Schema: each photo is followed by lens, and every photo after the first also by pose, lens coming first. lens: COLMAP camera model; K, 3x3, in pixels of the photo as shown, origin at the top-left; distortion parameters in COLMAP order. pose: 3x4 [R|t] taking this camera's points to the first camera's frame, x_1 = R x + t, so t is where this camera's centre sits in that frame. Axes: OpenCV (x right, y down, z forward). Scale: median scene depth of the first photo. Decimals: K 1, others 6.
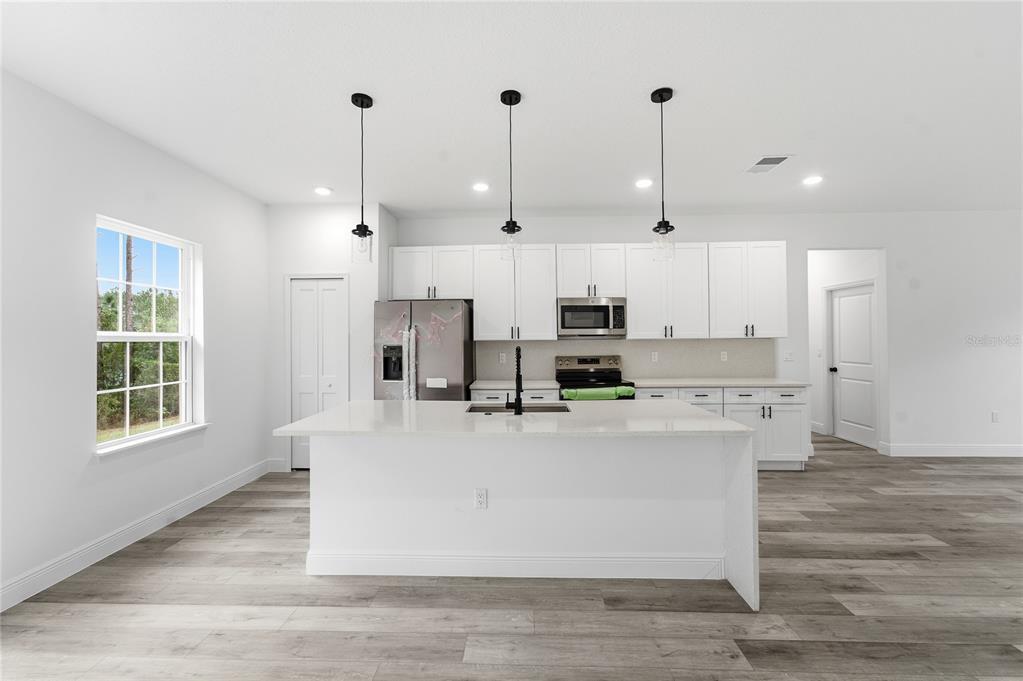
lens RADIAL K [[414.0, 0, 505.8], [0, 414.0, 337.6], [0, 0, 1]] dist [-0.001443, 0.000059]
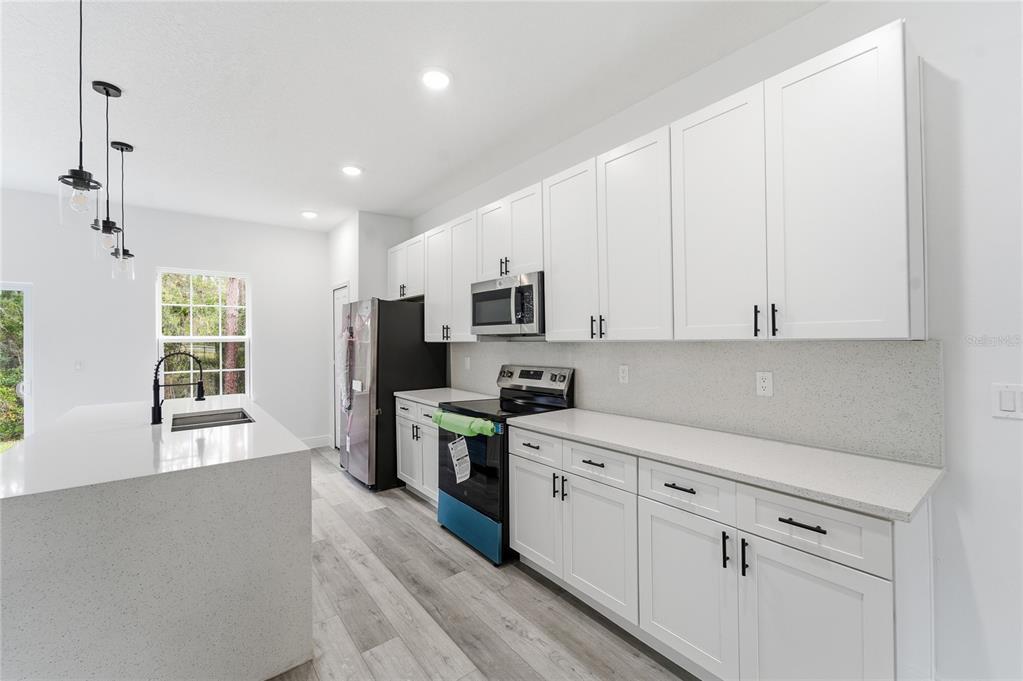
lens RADIAL K [[420.2, 0, 504.0], [0, 420.2, 335.5], [0, 0, 1]] dist [-0.004227, 0.000179]
pose [[0.641492, -0.004754, -0.767115, 0.933821], [0.007291, 0.999973, -0.000100, -0.006000], [0.767095, -0.005529, 0.641510, 0.749211]]
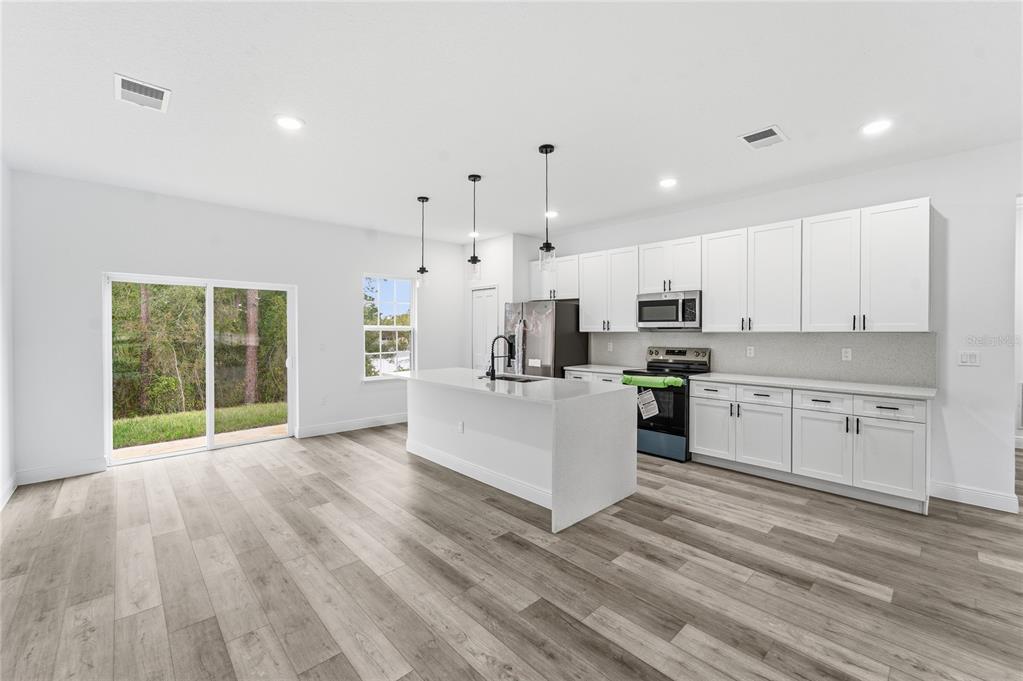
lens RADIAL K [[414.0, 0, 505.8], [0, 414.0, 337.6], [0, 0, 1]] dist [-0.001443, 0.000059]
pose [[0.711438, 0.018916, -0.702494, 0.853850], [-0.003057, 0.999712, 0.023824, -0.006421], [0.702742, -0.014802, 0.711291, -0.038476]]
